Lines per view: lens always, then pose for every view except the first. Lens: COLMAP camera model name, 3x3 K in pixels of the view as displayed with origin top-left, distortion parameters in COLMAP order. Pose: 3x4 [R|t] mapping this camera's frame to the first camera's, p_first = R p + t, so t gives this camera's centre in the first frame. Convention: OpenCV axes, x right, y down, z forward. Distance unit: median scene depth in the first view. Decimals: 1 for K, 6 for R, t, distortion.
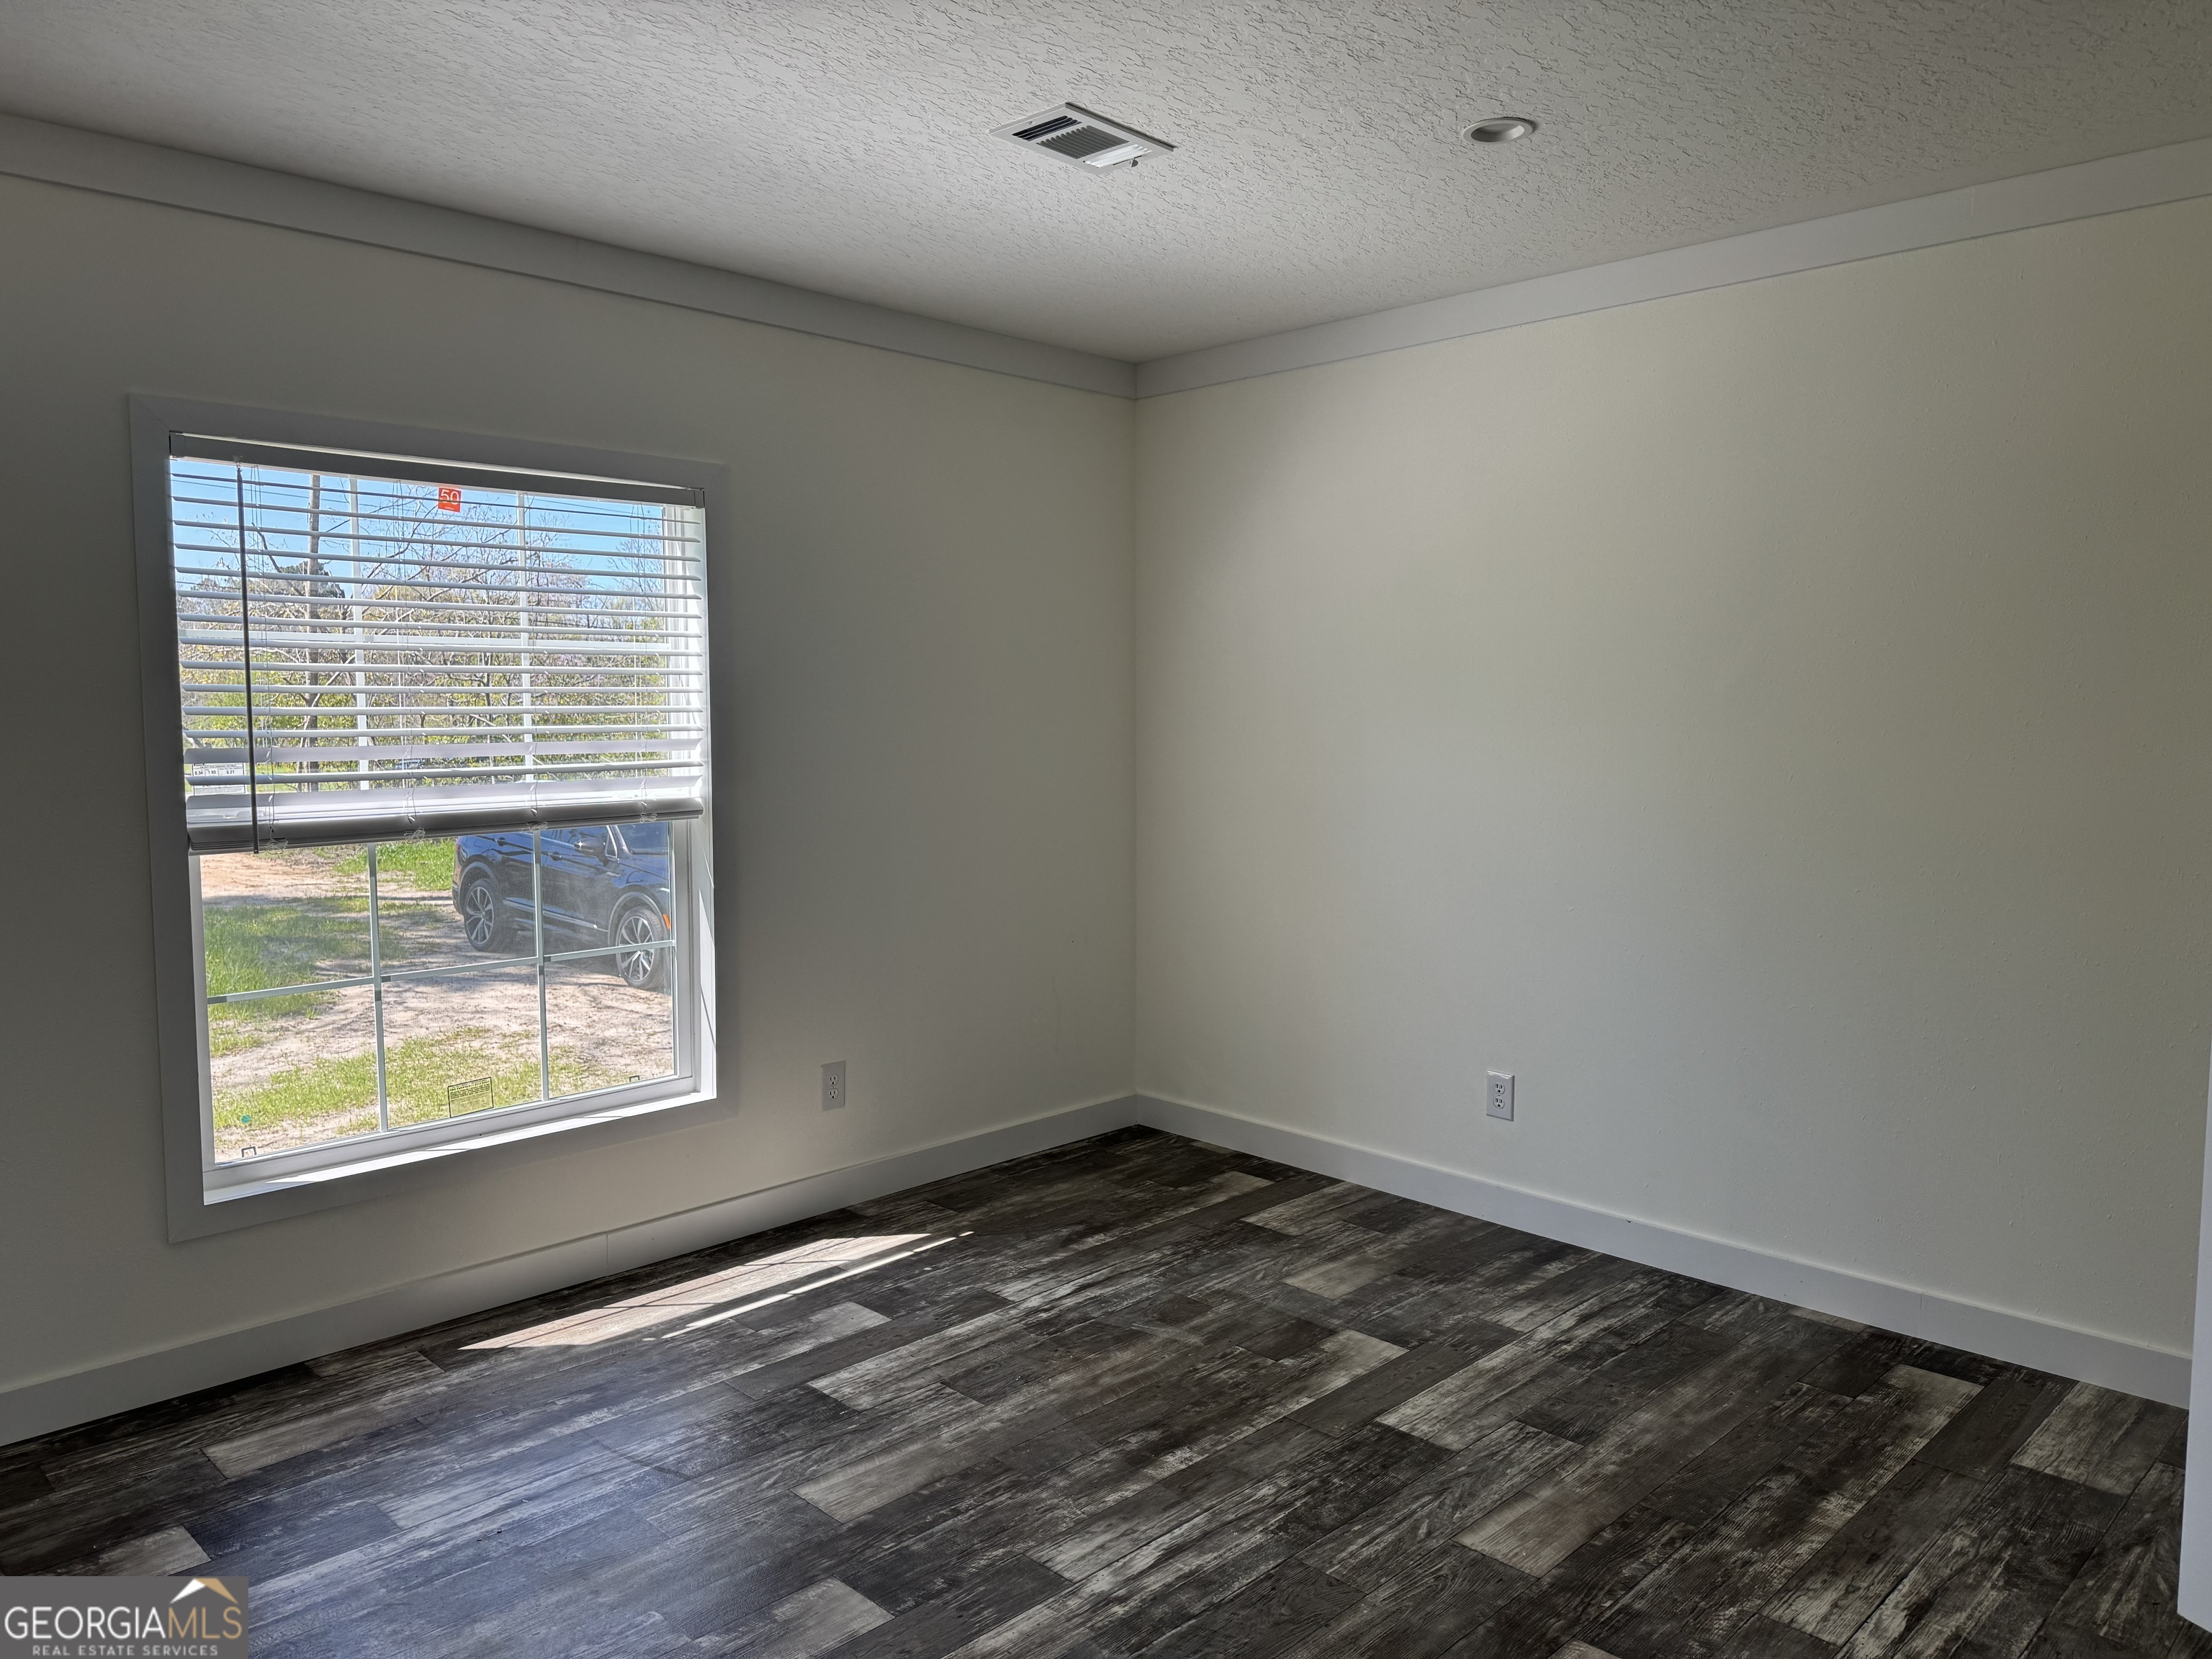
lens RADIAL K [[1608.3, 0, 1127.6], [0, 1608.3, 764.6], [0, 0, 1]] dist [0.037408, -0.048060]
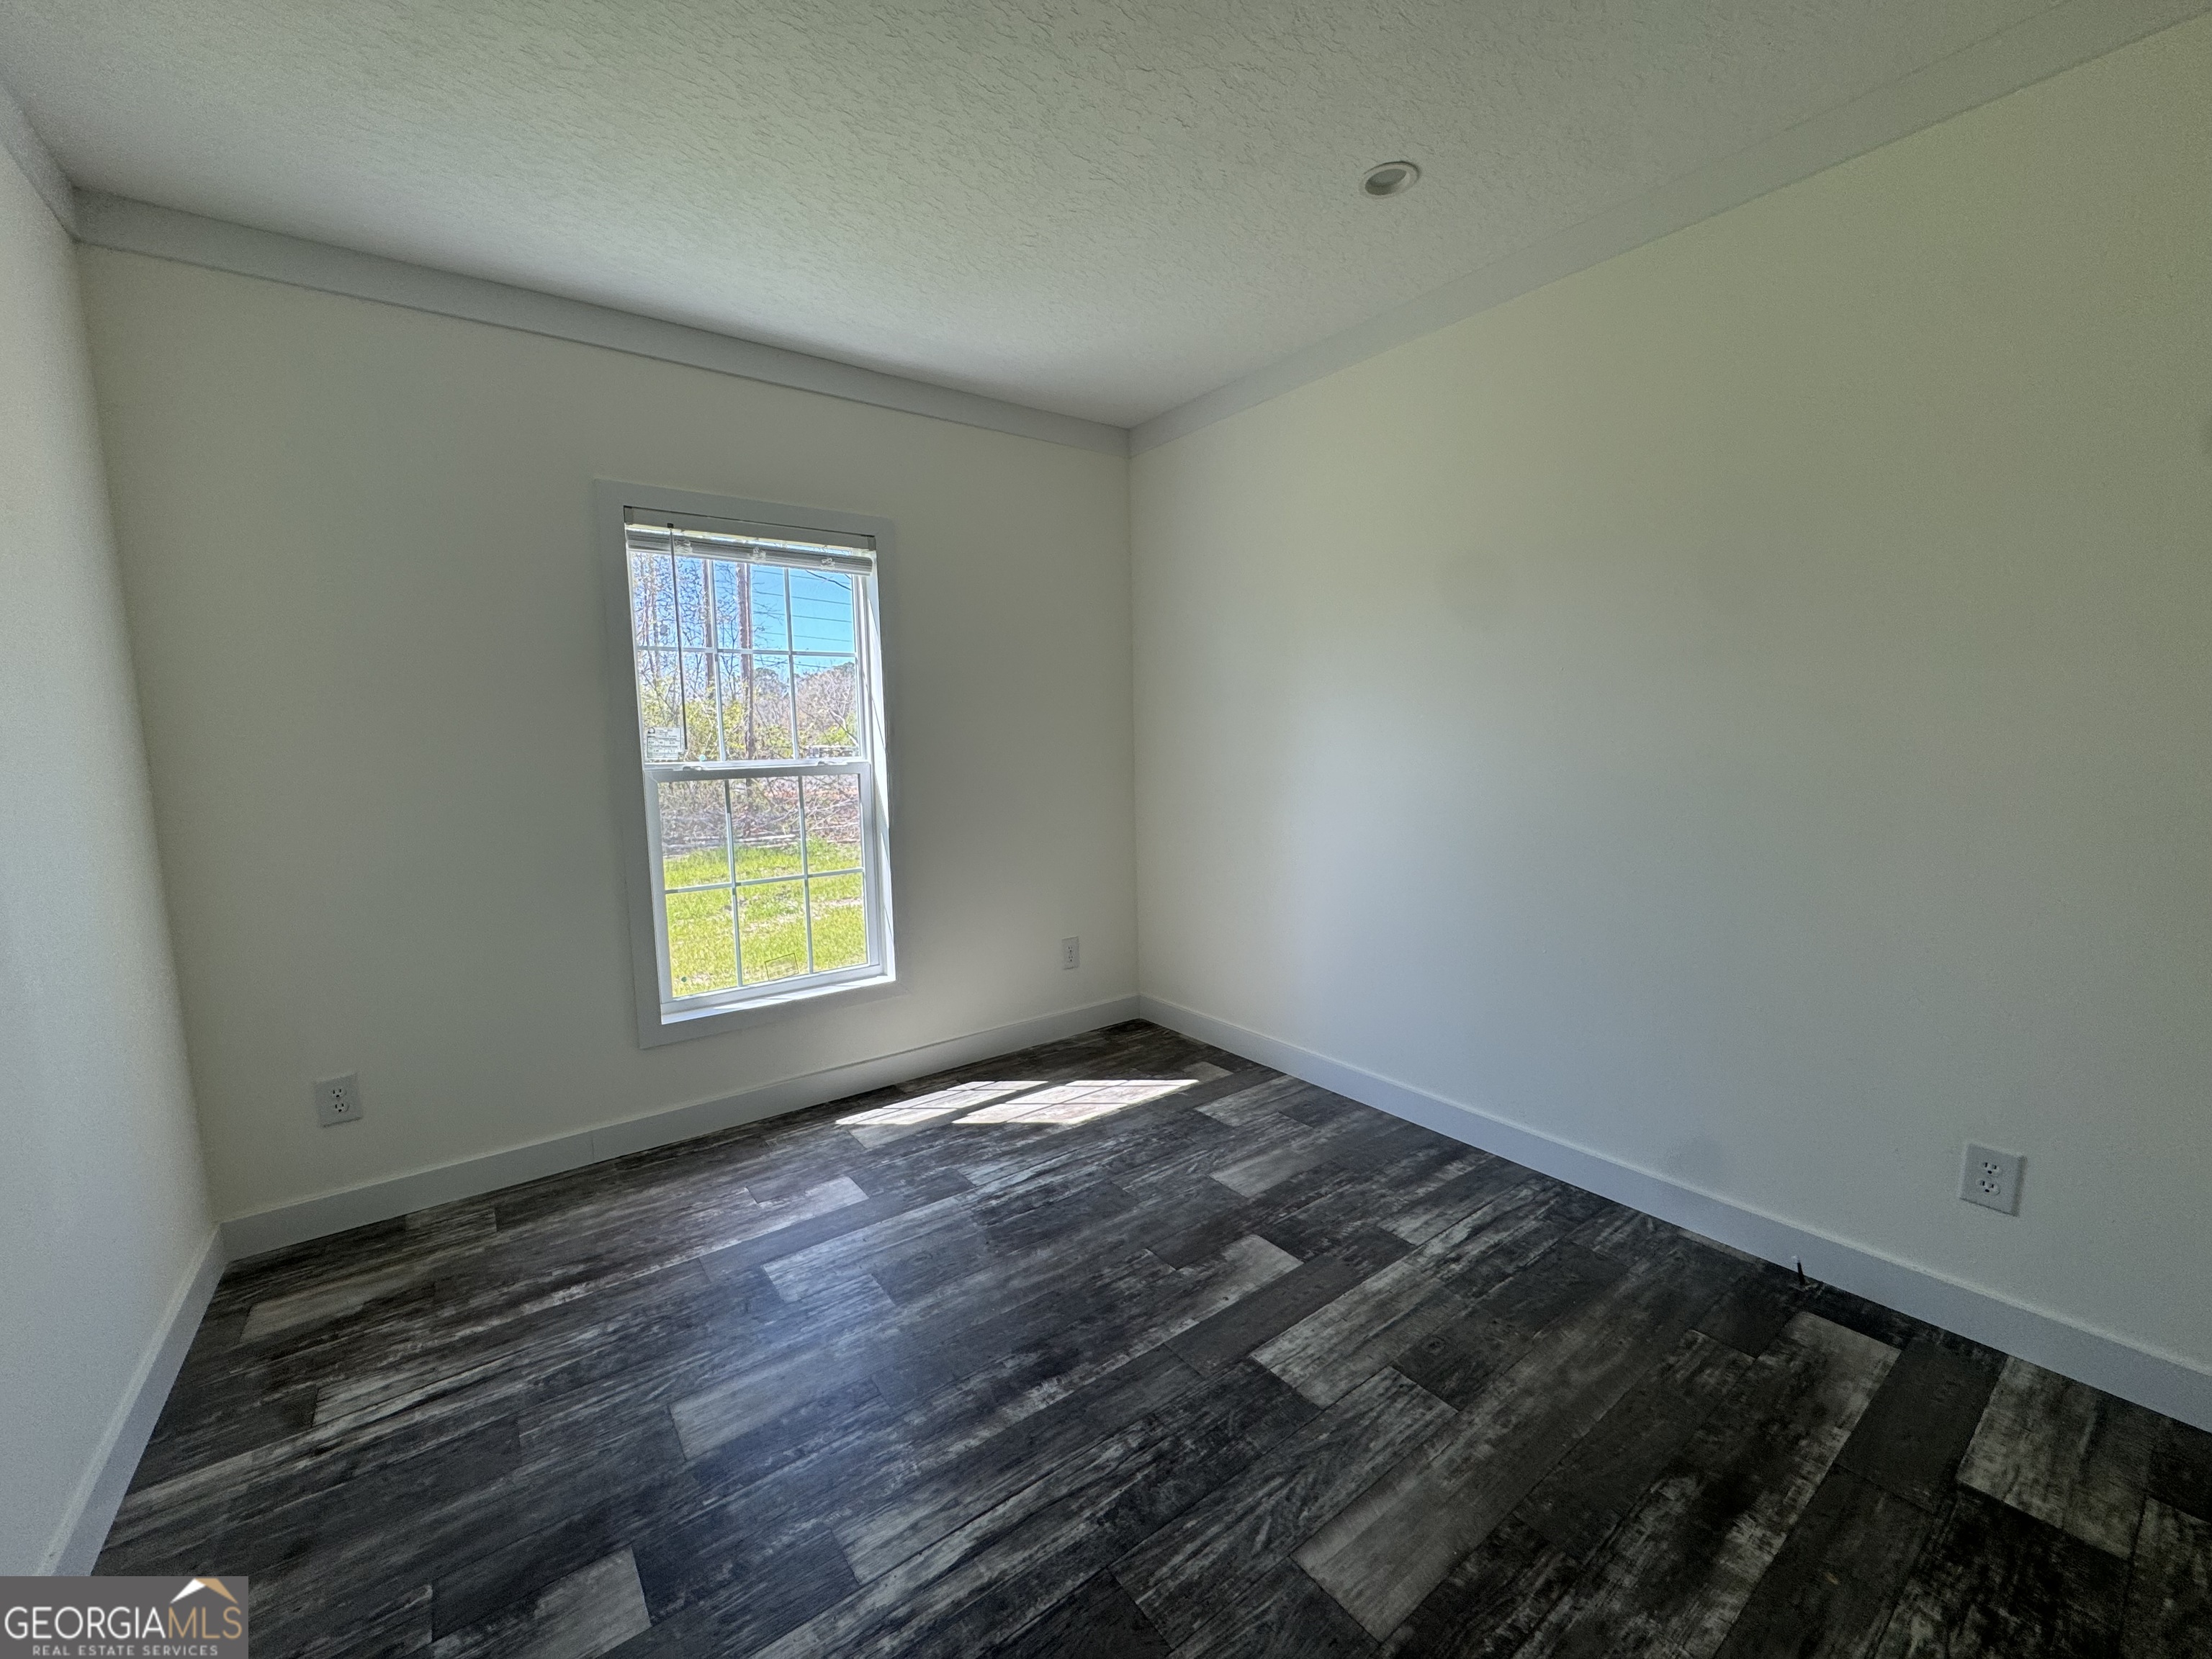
lens RADIAL K [[900.2, 0, 1120.0], [0, 900.2, 818.5], [0, 0, 1]] dist [-0.005661, 0.001535]
pose [[0.989234, -0.004772, -0.146267, 0.154681], [0.012341, 0.998628, 0.050881, 0.035630], [0.145823, -0.052138, 0.987936, 0.438345]]
